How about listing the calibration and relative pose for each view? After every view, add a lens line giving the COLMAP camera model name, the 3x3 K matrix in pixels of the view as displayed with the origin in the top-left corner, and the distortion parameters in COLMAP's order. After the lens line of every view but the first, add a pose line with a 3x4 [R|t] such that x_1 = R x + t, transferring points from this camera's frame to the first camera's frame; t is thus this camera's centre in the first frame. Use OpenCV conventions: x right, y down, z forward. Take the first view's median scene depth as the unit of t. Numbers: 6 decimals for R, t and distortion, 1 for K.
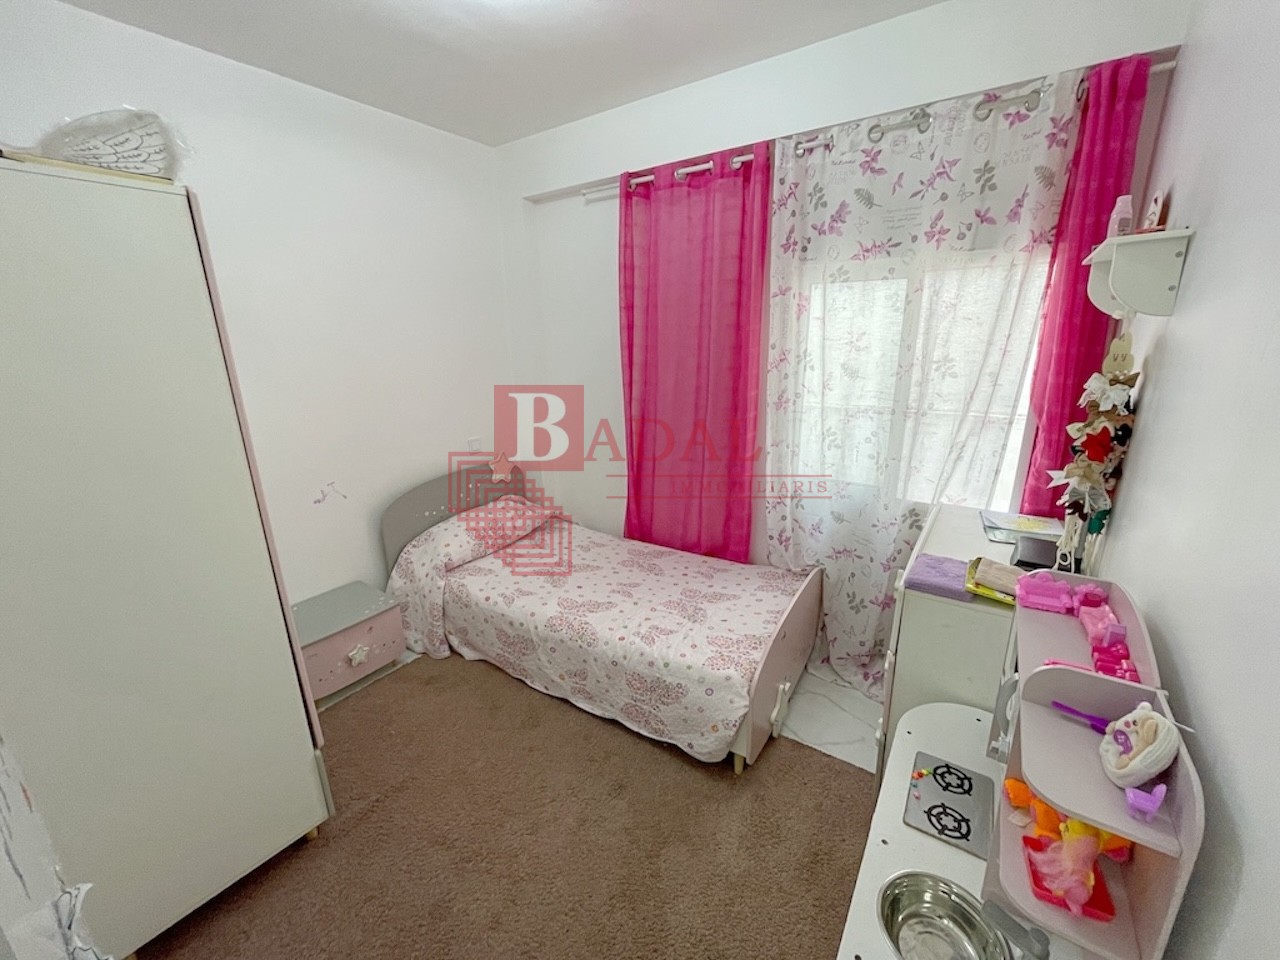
lens RADIAL K [[512.2, 0, 645.1], [0, 512.2, 476.8], [0, 0, 1]] dist [-0.004234, 0.000090]
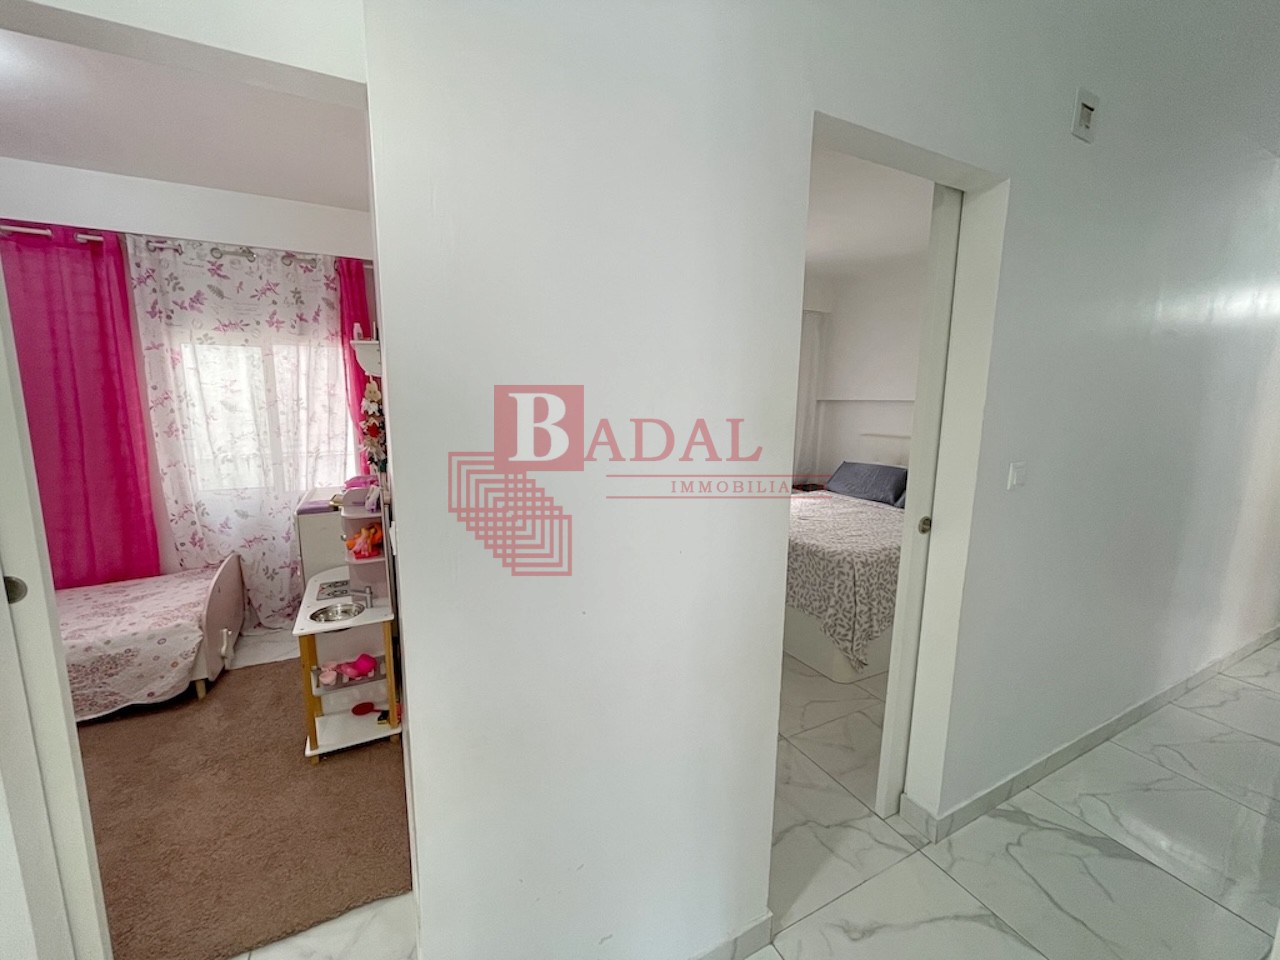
lens RADIAL K [[512.2, 0, 641.7], [0, 512.2, 479.4], [0, 0, 1]] dist [-0.004234, 0.000090]
pose [[0.474112, -0.116378, 0.872740, -0.332763], [0.221158, 0.975188, 0.009896, 0.240726], [-0.852237, 0.188322, 0.488086, -0.656964]]
